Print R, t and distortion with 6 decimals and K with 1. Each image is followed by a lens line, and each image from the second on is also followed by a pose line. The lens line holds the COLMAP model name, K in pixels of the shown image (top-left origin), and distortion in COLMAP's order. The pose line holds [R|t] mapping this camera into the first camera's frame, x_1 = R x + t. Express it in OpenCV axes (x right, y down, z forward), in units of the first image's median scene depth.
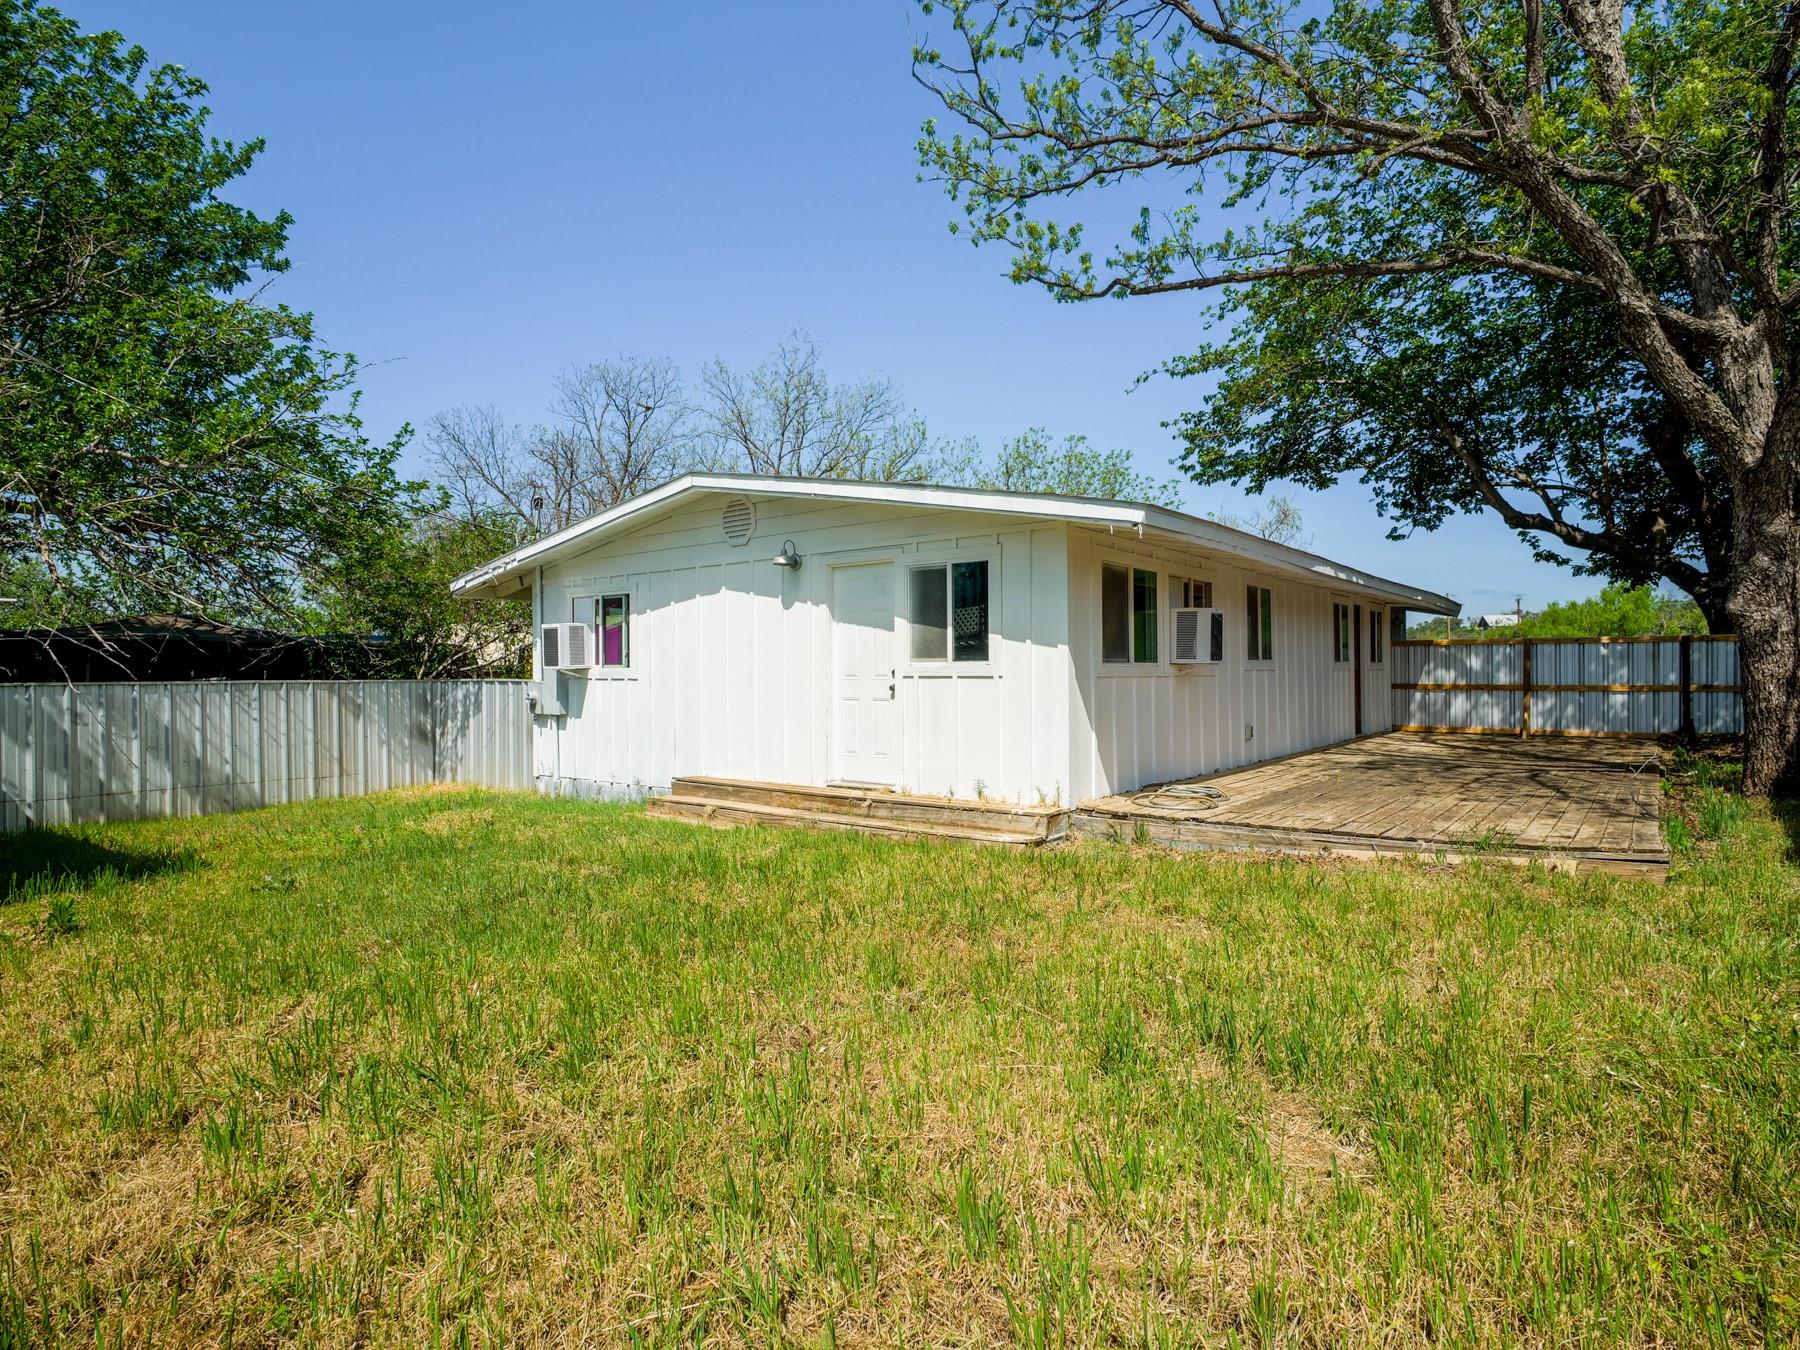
lens RADIAL K [[988.6, 0, 901.3], [0, 988.6, 675.2], [0, 0, 1]] dist [-0.016863, 0.004936]
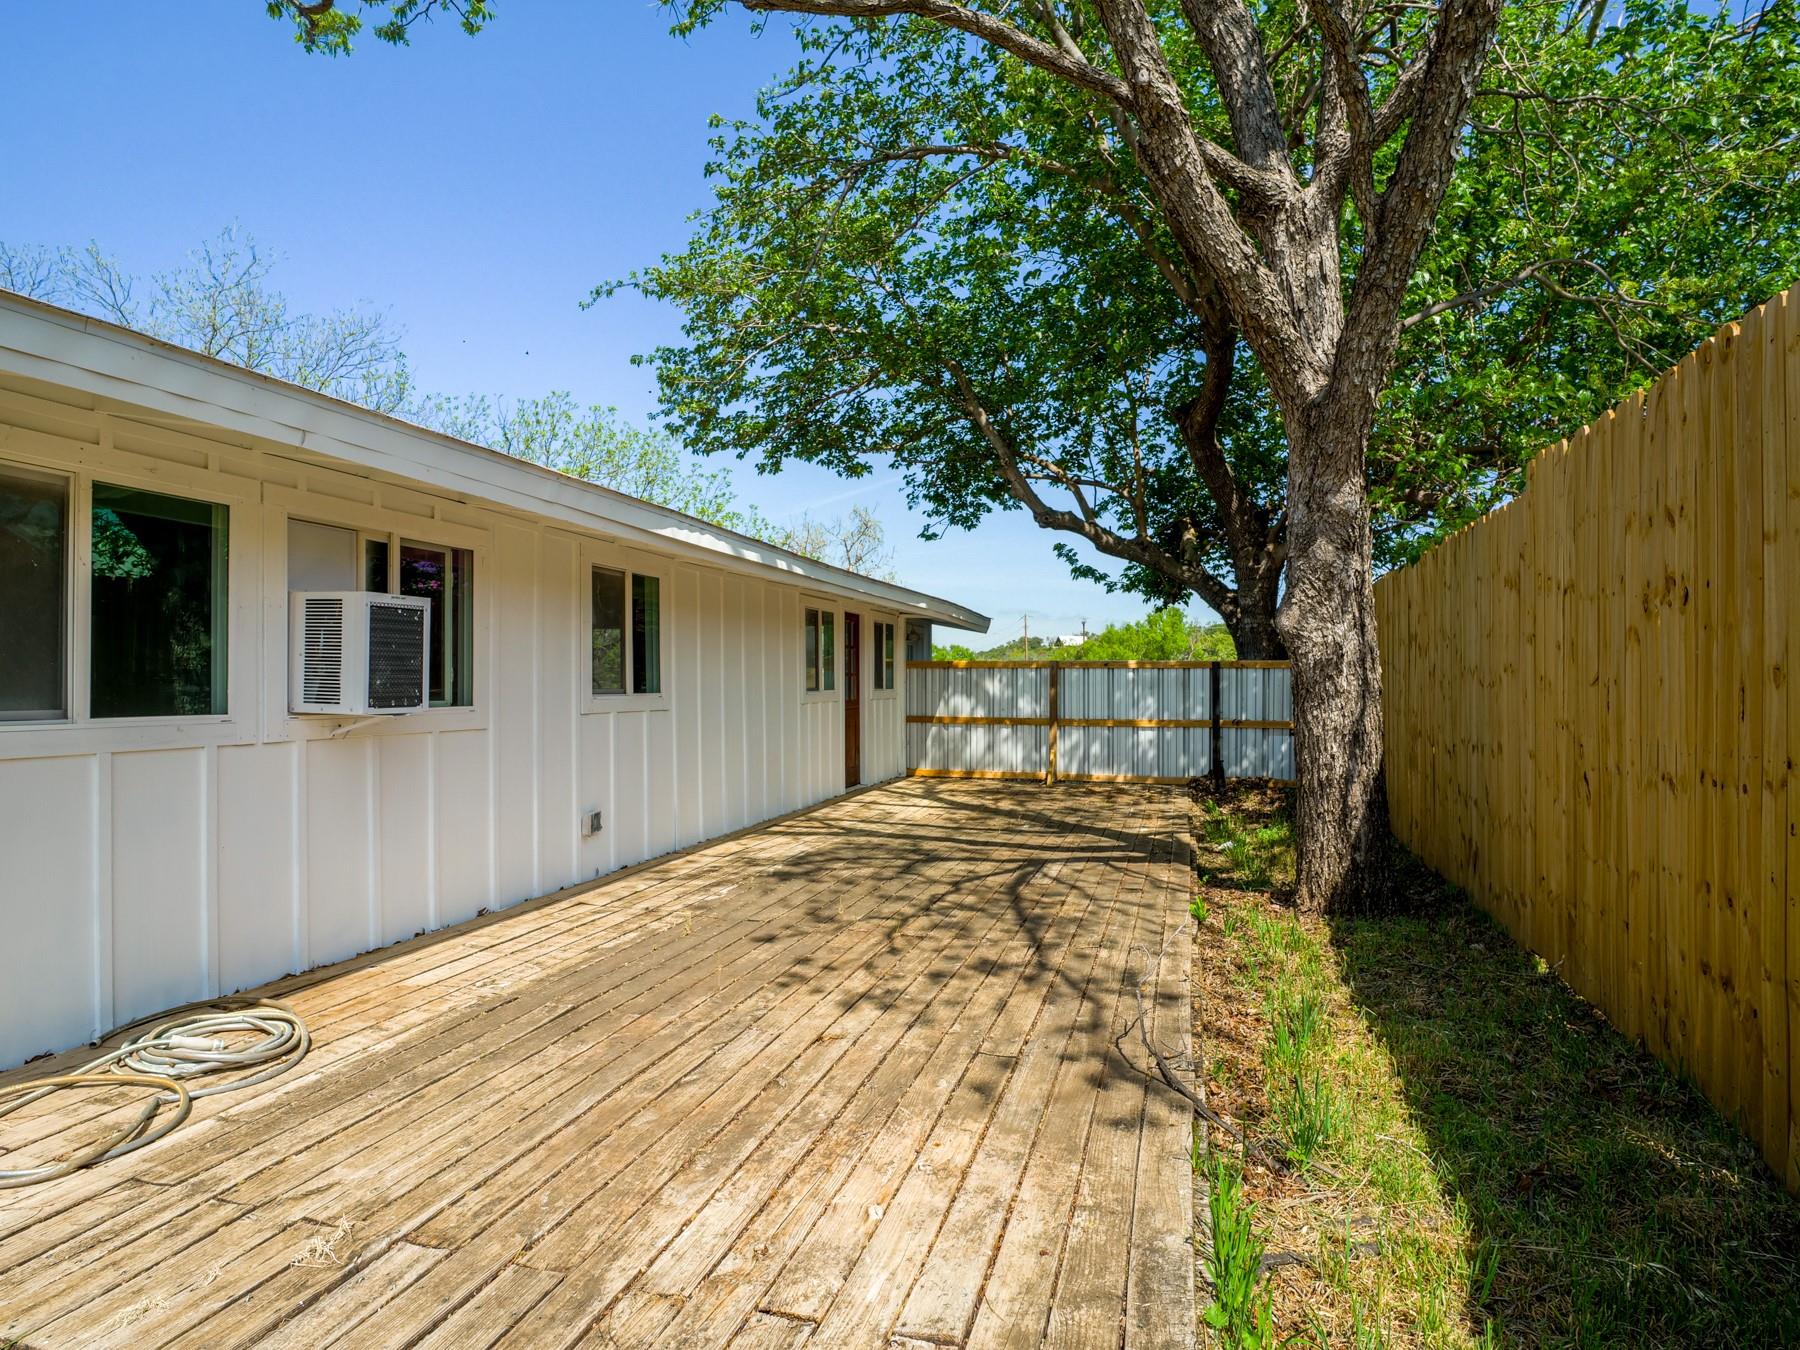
lens RADIAL K [[988.6, 0, 897.9], [0, 988.6, 680.2], [0, 0, 1]] dist [-0.016863, 0.004936]
pose [[0.931102, 0.008908, 0.364649, 0.212006], [-0.007063, 0.999955, -0.006393, -0.014365], [-0.364690, 0.003377, 0.931123, 0.276269]]
